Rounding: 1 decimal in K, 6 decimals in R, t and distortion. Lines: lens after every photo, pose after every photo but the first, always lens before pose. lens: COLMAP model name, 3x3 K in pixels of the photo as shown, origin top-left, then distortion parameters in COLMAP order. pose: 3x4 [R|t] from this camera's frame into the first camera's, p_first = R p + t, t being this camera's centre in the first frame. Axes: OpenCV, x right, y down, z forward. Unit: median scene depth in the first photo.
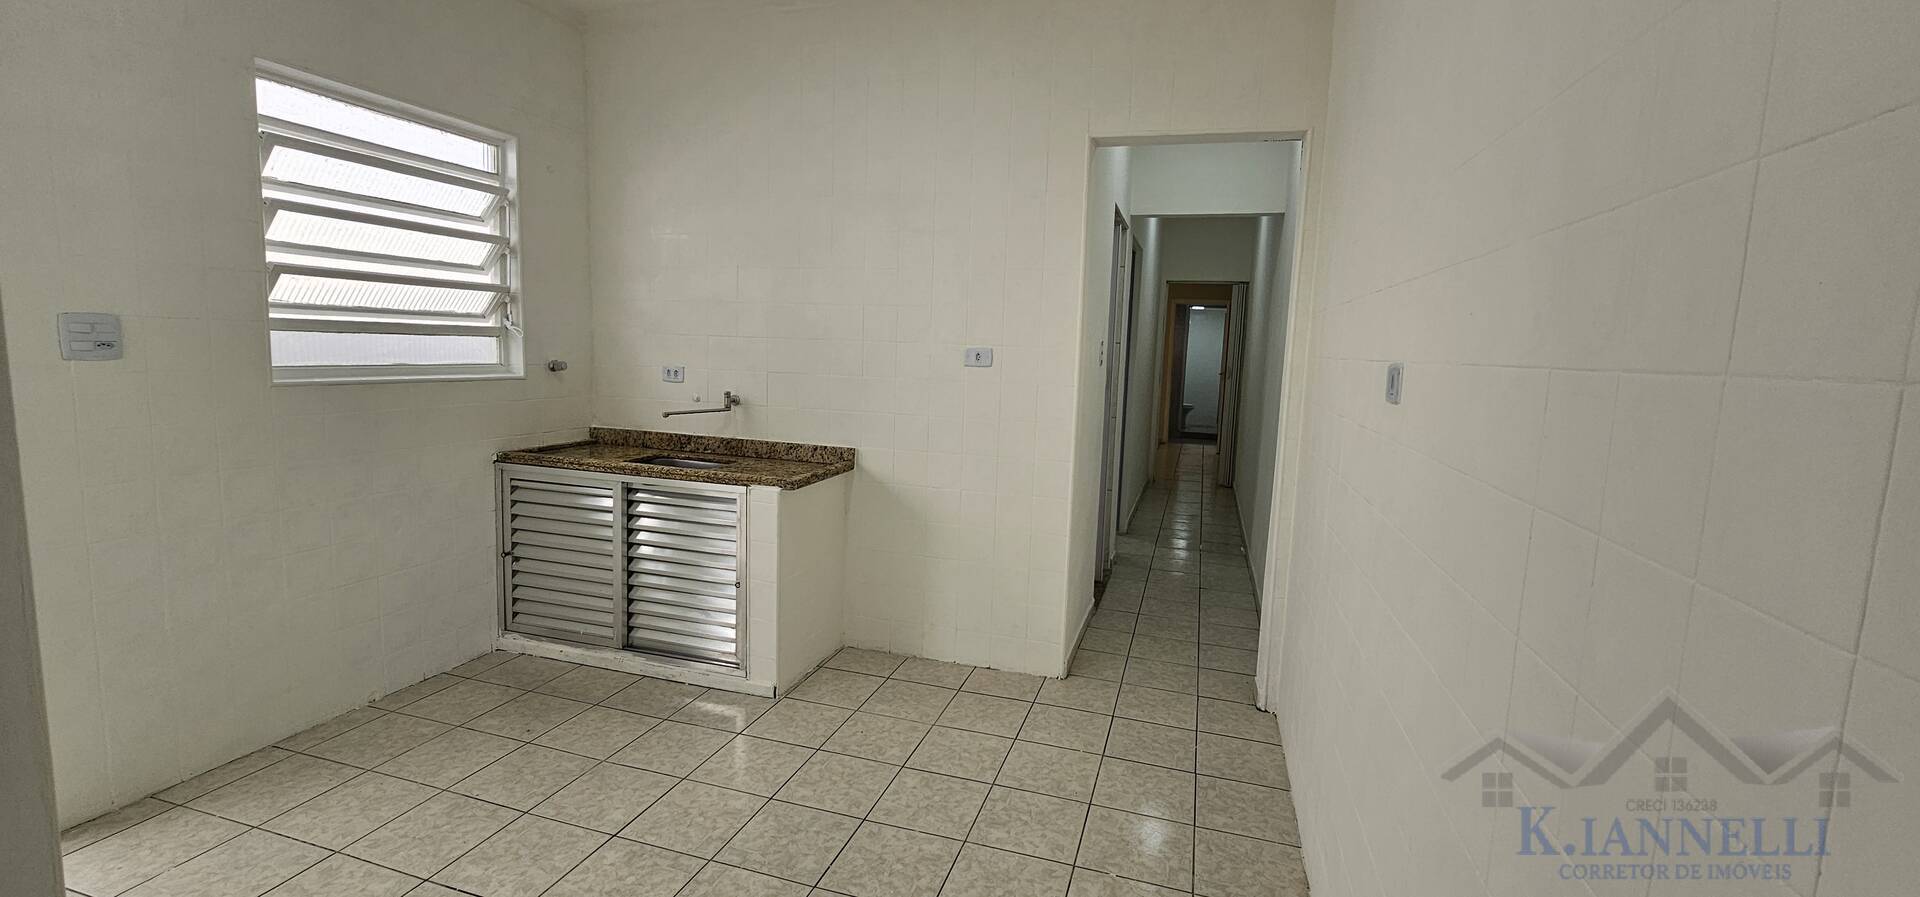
lens RADIAL K [[784.9, 0, 965.7], [0, 784.9, 457.8], [0, 0, 1]] dist [-0.001538, 0.001118]
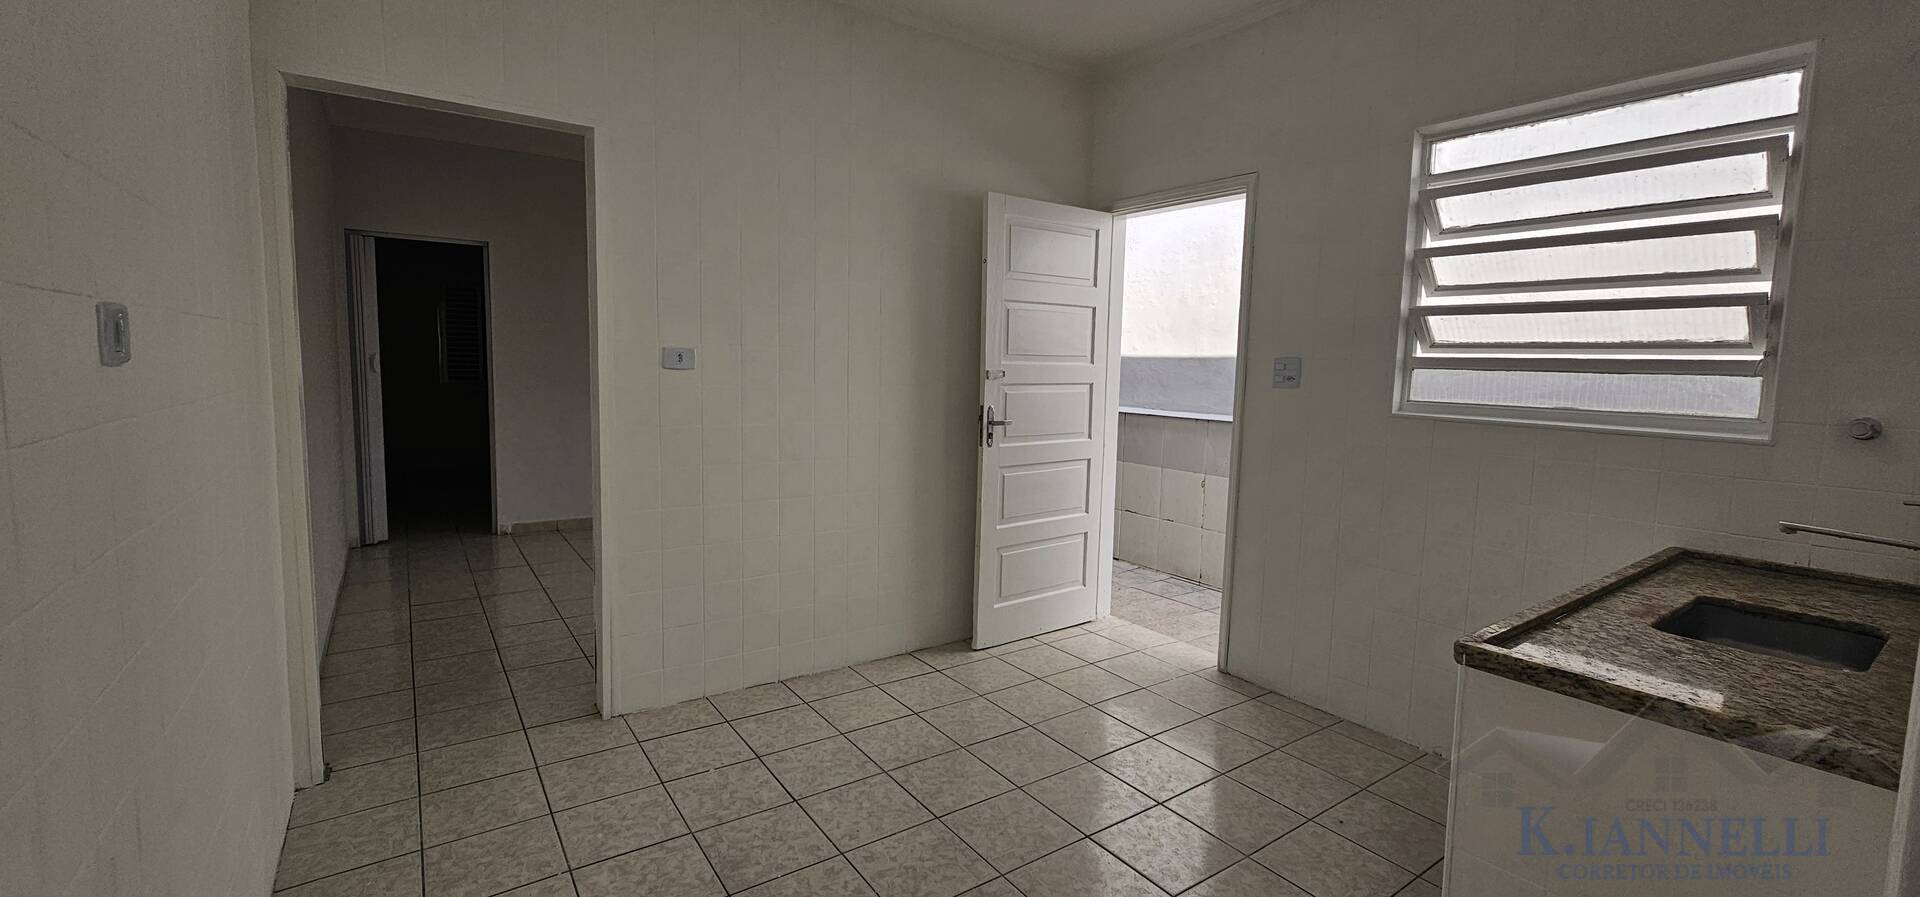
lens RADIAL K [[784.9, 0, 973.8], [0, 784.9, 435.2], [0, 0, 1]] dist [-0.001538, 0.001118]
pose [[-0.596028, 0.039042, -0.802014, 0.343855], [-0.147715, 0.976439, 0.157310, -0.138315], [0.789260, 0.212231, -0.576218, 1.059150]]
